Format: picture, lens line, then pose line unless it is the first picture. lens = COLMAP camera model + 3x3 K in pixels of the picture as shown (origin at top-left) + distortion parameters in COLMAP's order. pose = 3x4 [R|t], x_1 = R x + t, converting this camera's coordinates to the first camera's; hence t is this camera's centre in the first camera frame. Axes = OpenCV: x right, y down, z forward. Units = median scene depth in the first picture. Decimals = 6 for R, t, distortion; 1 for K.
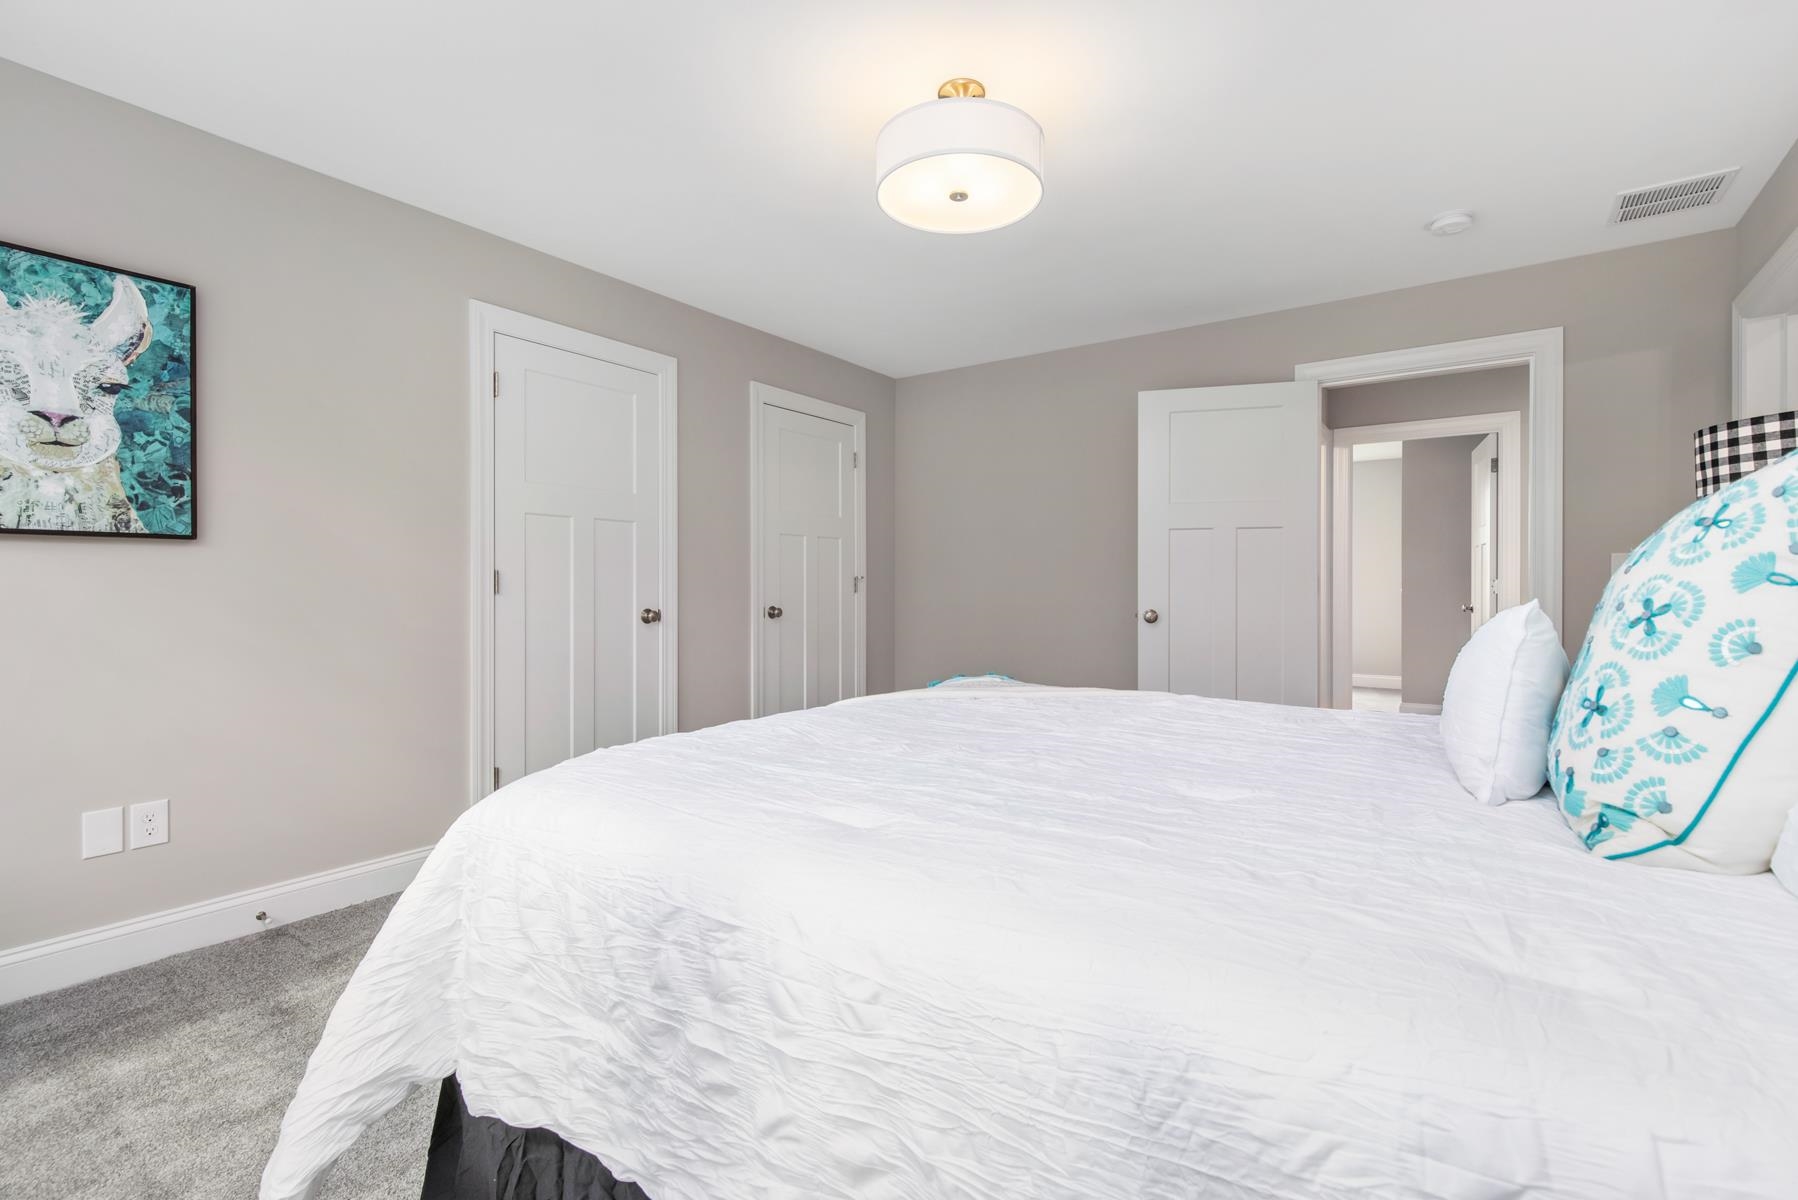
lens RADIAL K [[827.5, 0, 899.0], [0, 827.5, 600.0], [0, 0, 1]] dist [-0.000624, -0.000276]
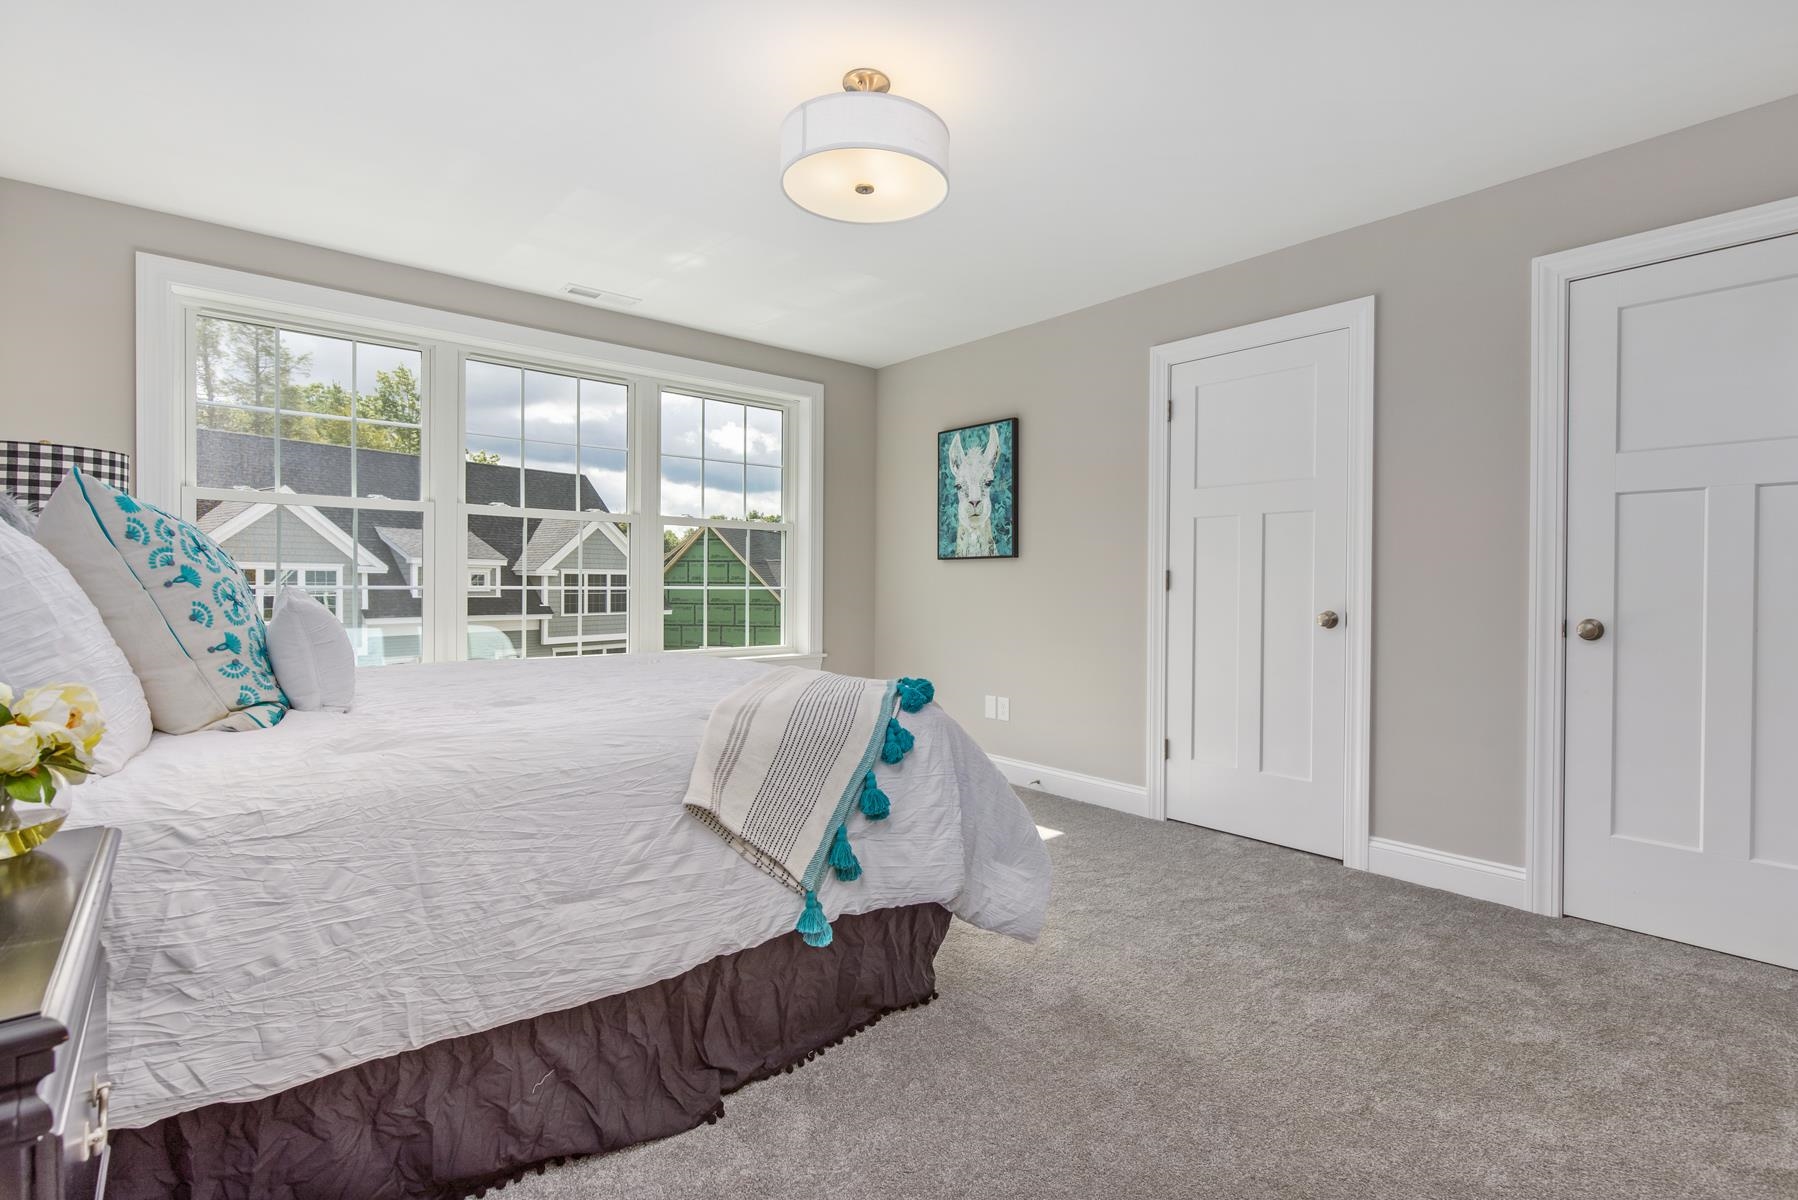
lens RADIAL K [[836.2, 0, 899.0], [0, 836.2, 600.0], [0, 0, 1]] dist [-0.000202, -0.000070]
pose [[-0.247921, 0.013981, -0.968679, 1.011834], [-0.025882, 0.999443, 0.021049, -0.013002], [0.968434, 0.030290, -0.247422, 1.254347]]
